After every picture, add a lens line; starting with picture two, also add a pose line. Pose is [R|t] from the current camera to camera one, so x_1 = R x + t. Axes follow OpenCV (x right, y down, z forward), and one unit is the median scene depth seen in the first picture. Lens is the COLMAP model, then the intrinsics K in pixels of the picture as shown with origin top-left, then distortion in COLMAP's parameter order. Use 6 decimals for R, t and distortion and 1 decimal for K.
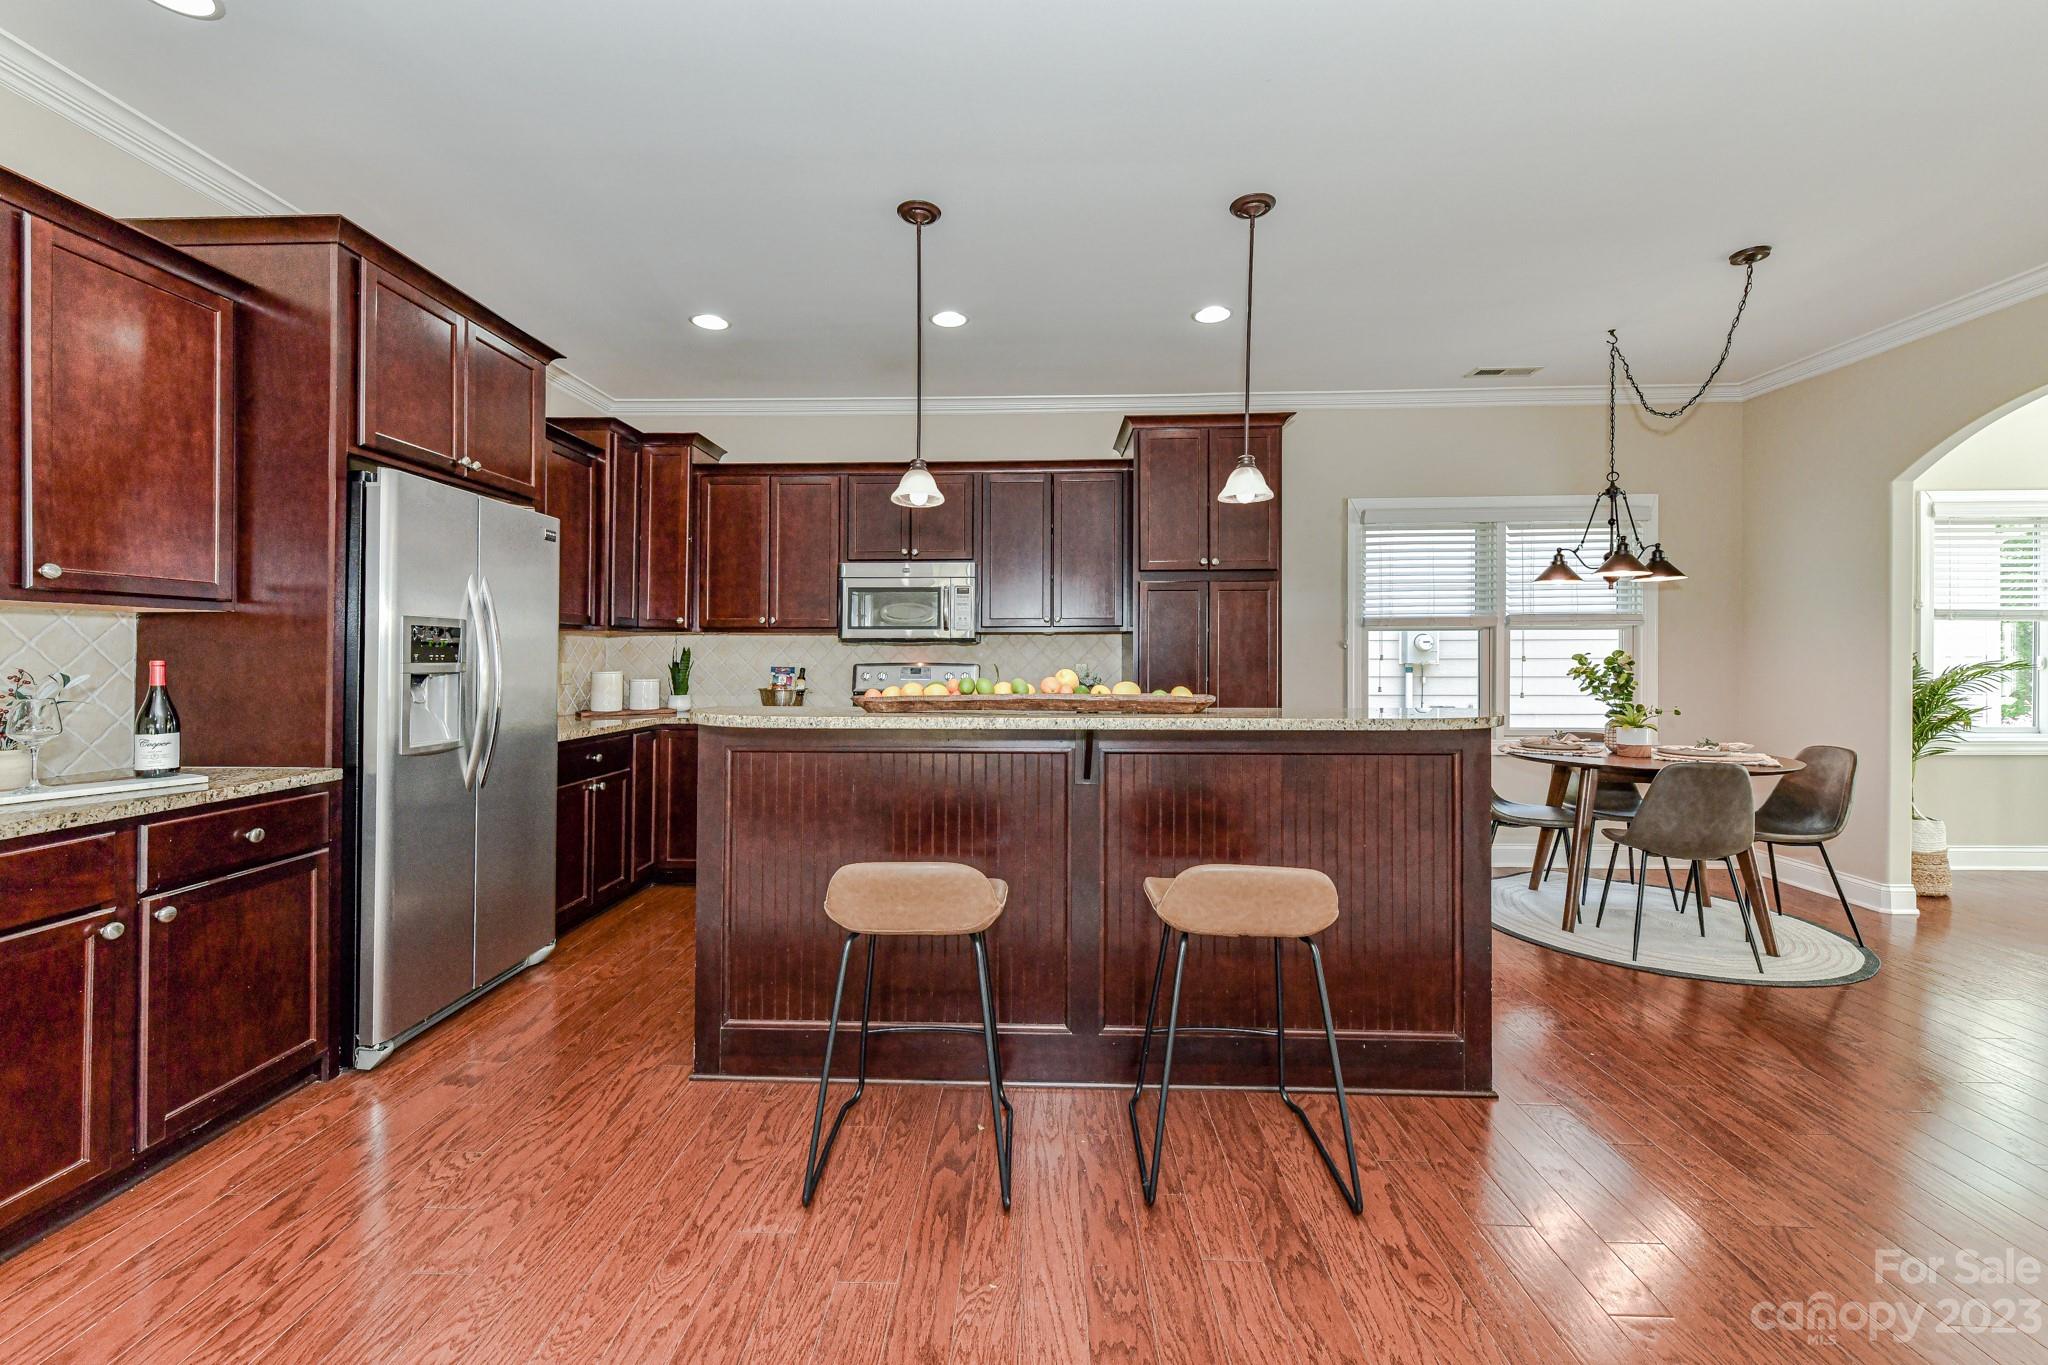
lens RADIAL K [[811.6, 0, 1014.0], [0, 811.6, 668.9], [0, 0, 1]] dist [0.006688, -0.001517]
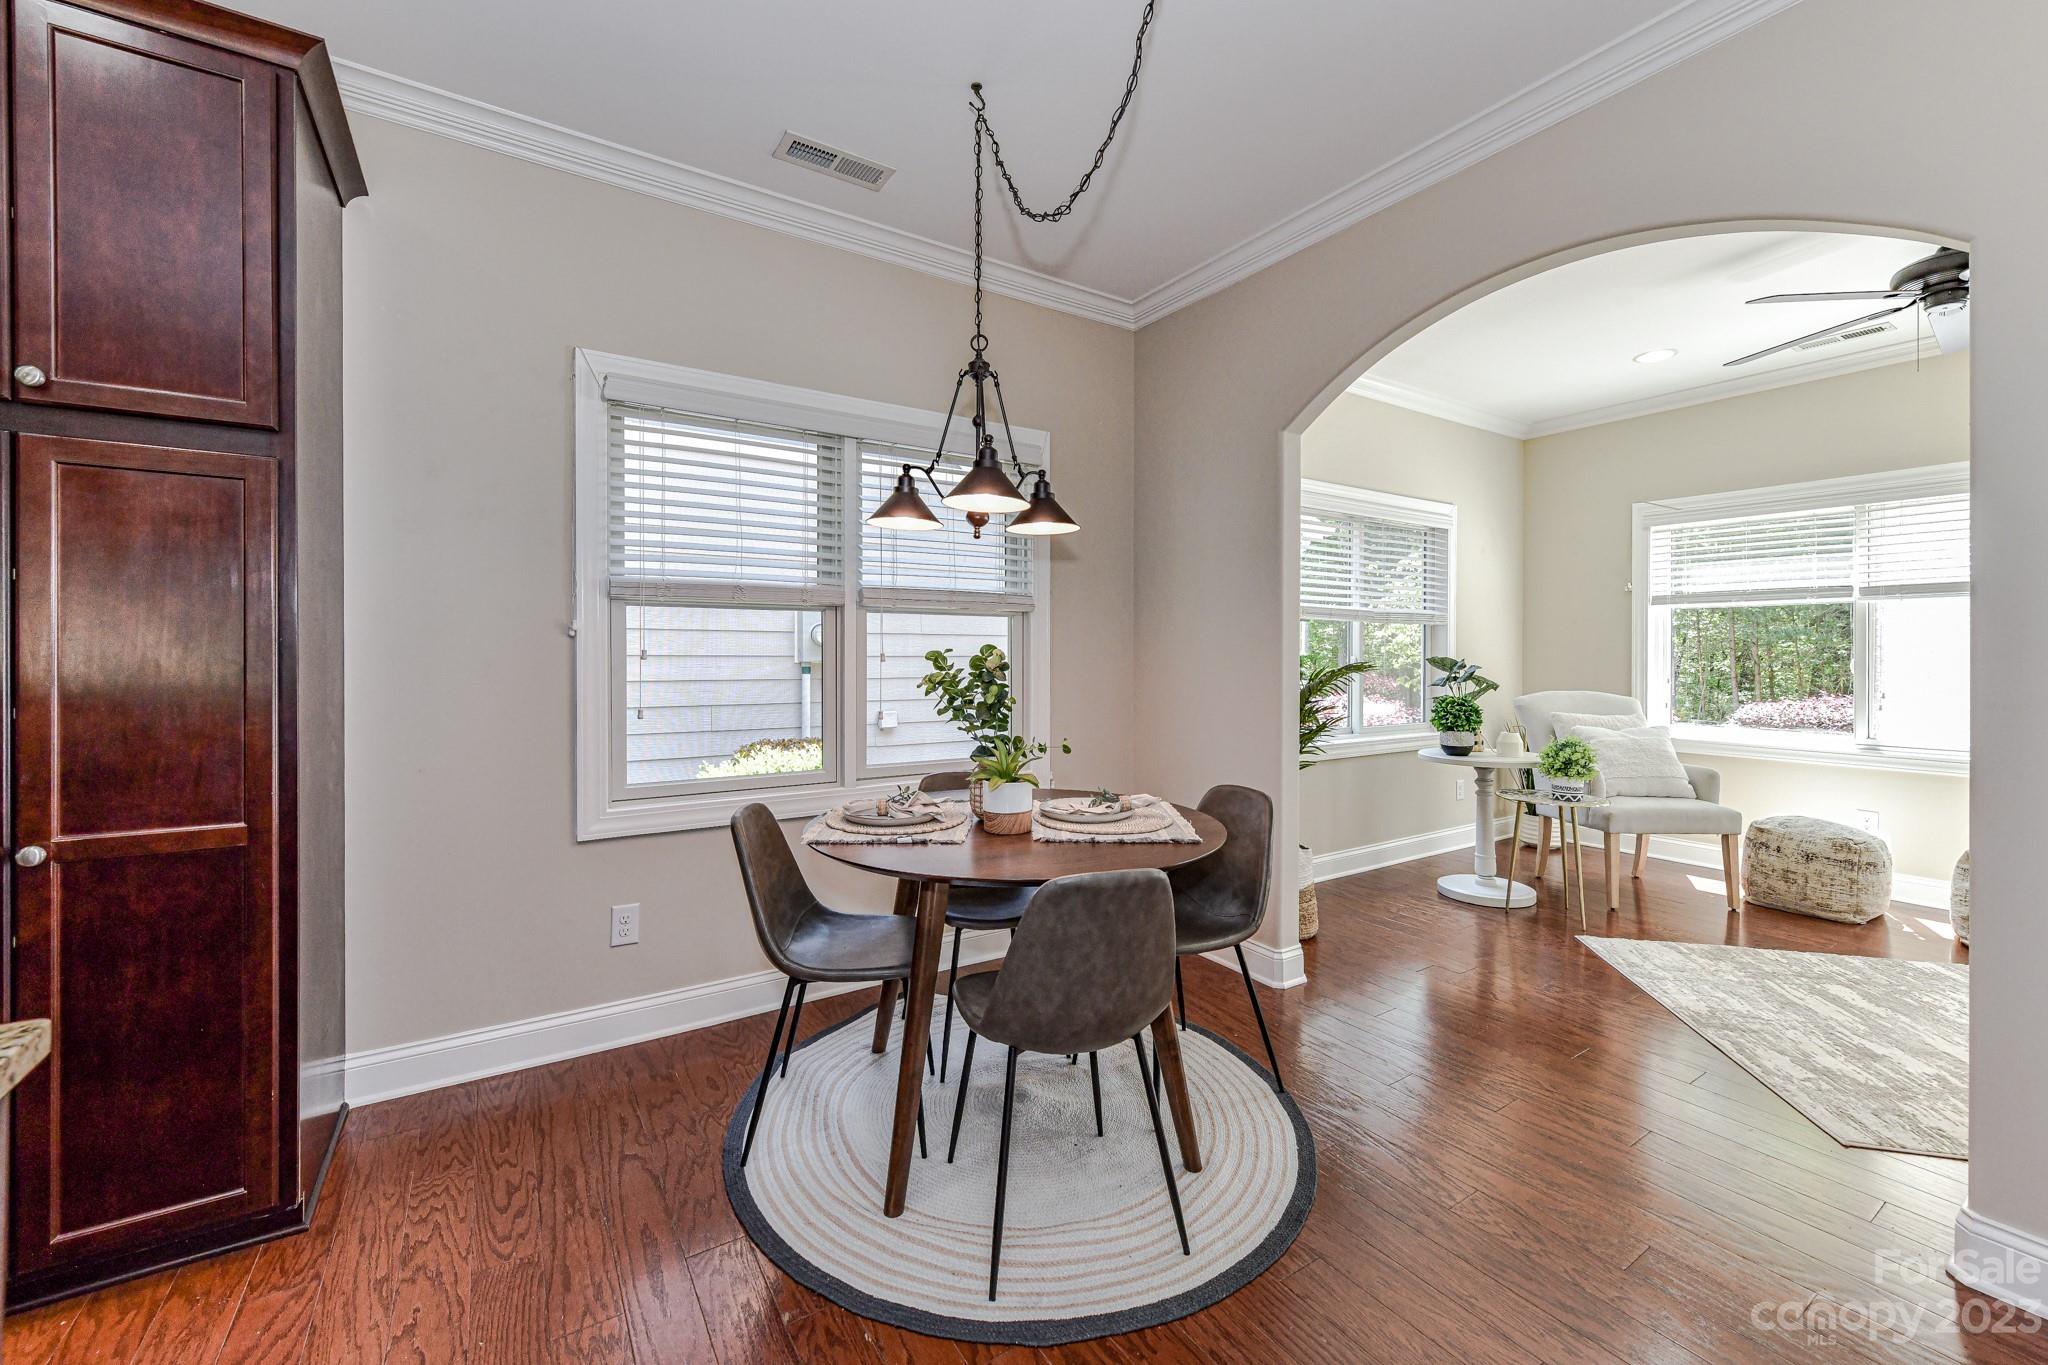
lens RADIAL K [[811.6, 0, 1014.4], [0, 811.6, 666.7], [0, 0, 1]] dist [0.006688, -0.001517]
pose [[0.822972, -0.003945, 0.568068, 0.424756], [0.002315, 0.999991, 0.003592, -0.009061], [-0.568077, -0.001641, 0.822974, 0.508404]]
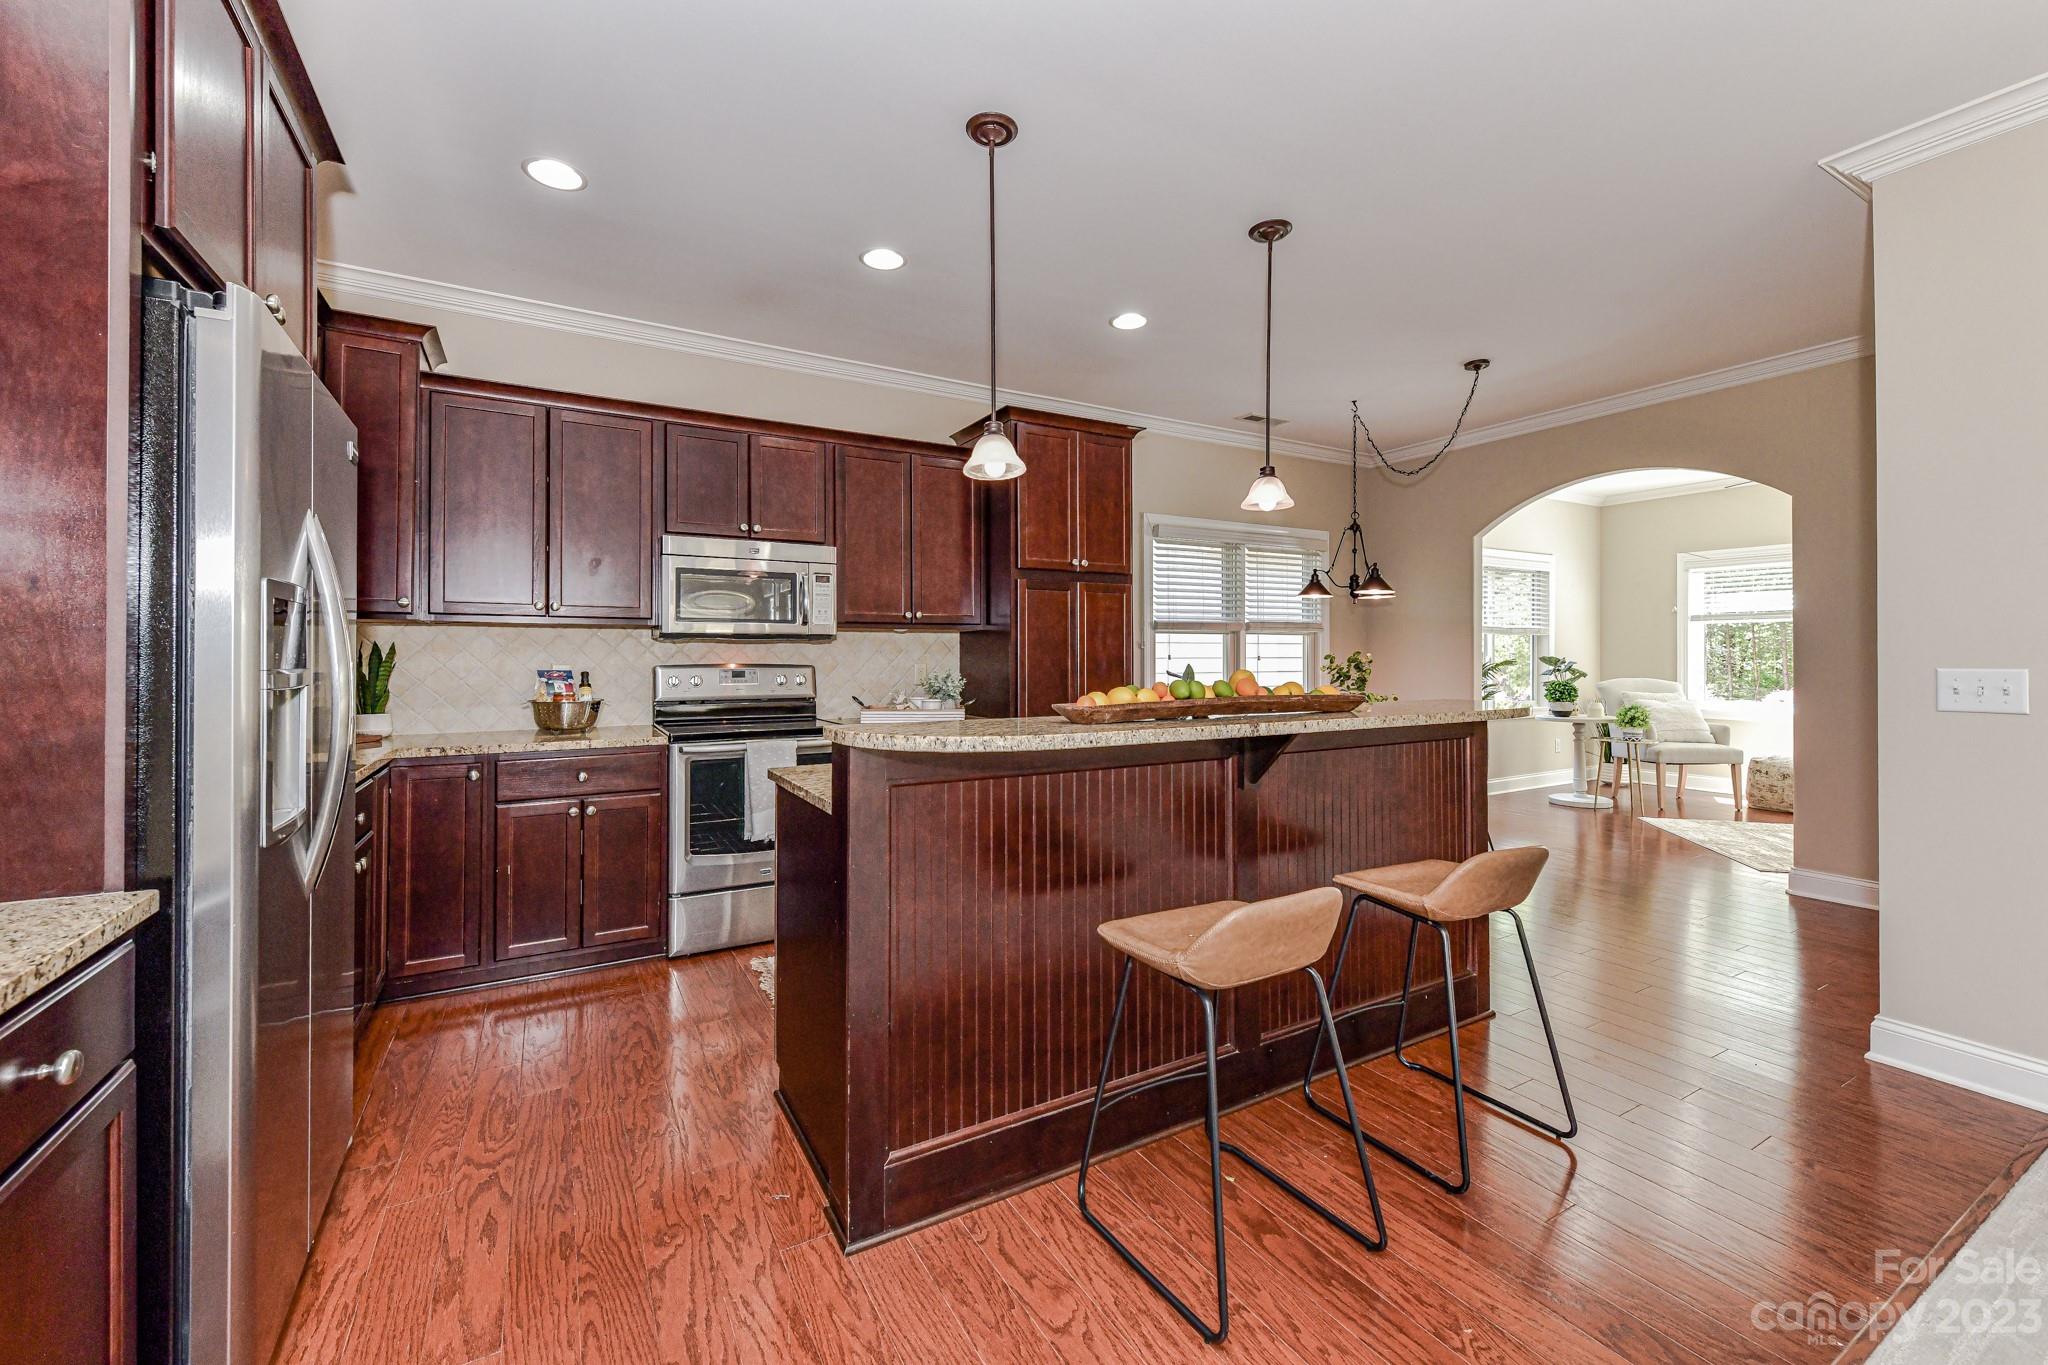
lens RADIAL K [[811.6, 0, 1016.4], [0, 811.6, 667.6], [0, 0, 1]] dist [0.006688, -0.001517]
pose [[0.851722, -0.006833, 0.523950, -0.382508], [0.007427, 0.999972, 0.000968, -0.003048], [-0.523942, 0.003067, 0.851748, 0.190478]]
